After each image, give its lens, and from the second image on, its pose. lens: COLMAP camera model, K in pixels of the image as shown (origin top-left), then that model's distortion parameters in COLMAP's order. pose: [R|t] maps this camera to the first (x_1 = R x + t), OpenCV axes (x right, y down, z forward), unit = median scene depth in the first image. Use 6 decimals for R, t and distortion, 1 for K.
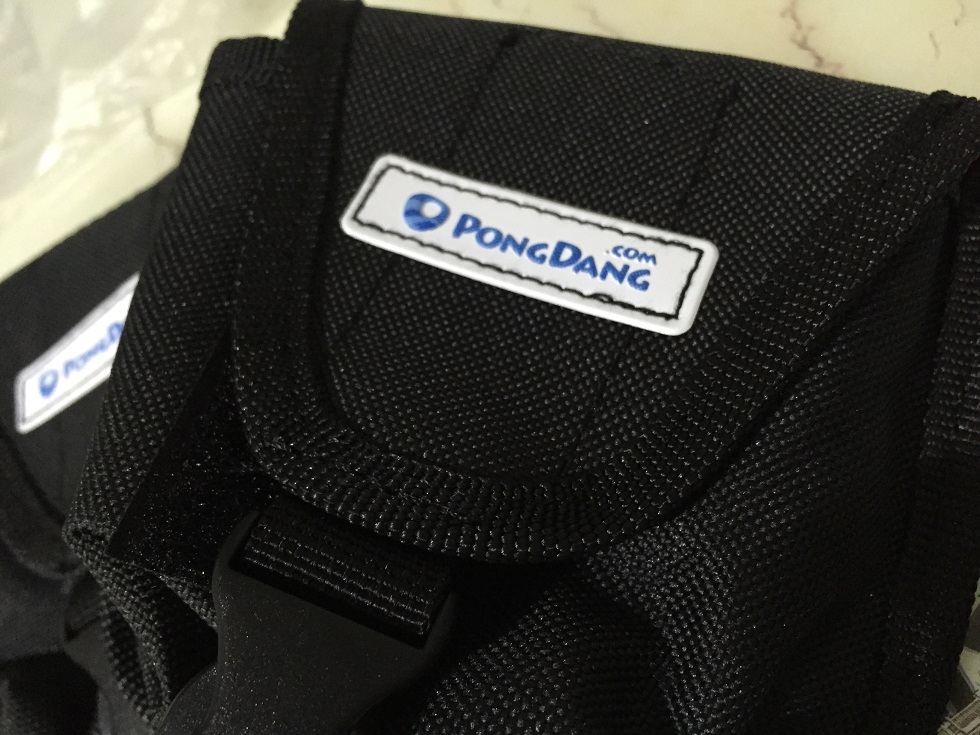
lens RADIAL K [[923.7, 0, 484.7], [0, 923.7, 367.8], [0, 0, 1]] dist [-0.058205, 0.020339]
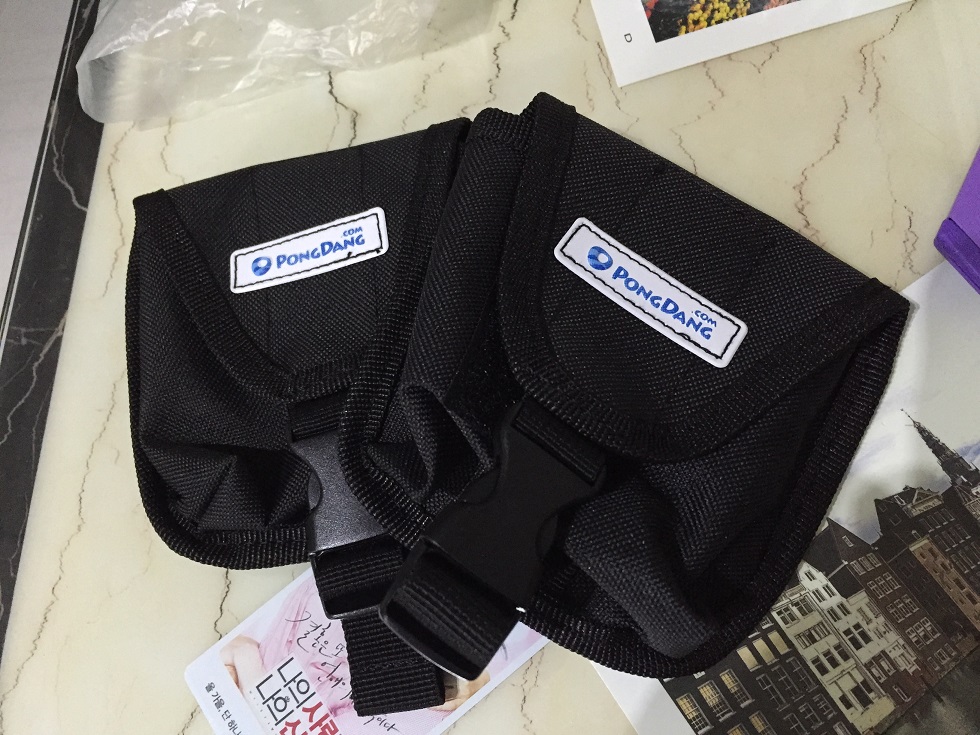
lens RADIAL K [[923.7, 0, 488.7], [0, 923.7, 370.0], [0, 0, 1]] dist [-0.058205, 0.020339]
pose [[0.943702, 0.261839, 0.202155, -0.595695], [-0.276060, 0.960078, 0.045175, 0.015114], [-0.182256, -0.098439, 0.978311, -0.746905]]
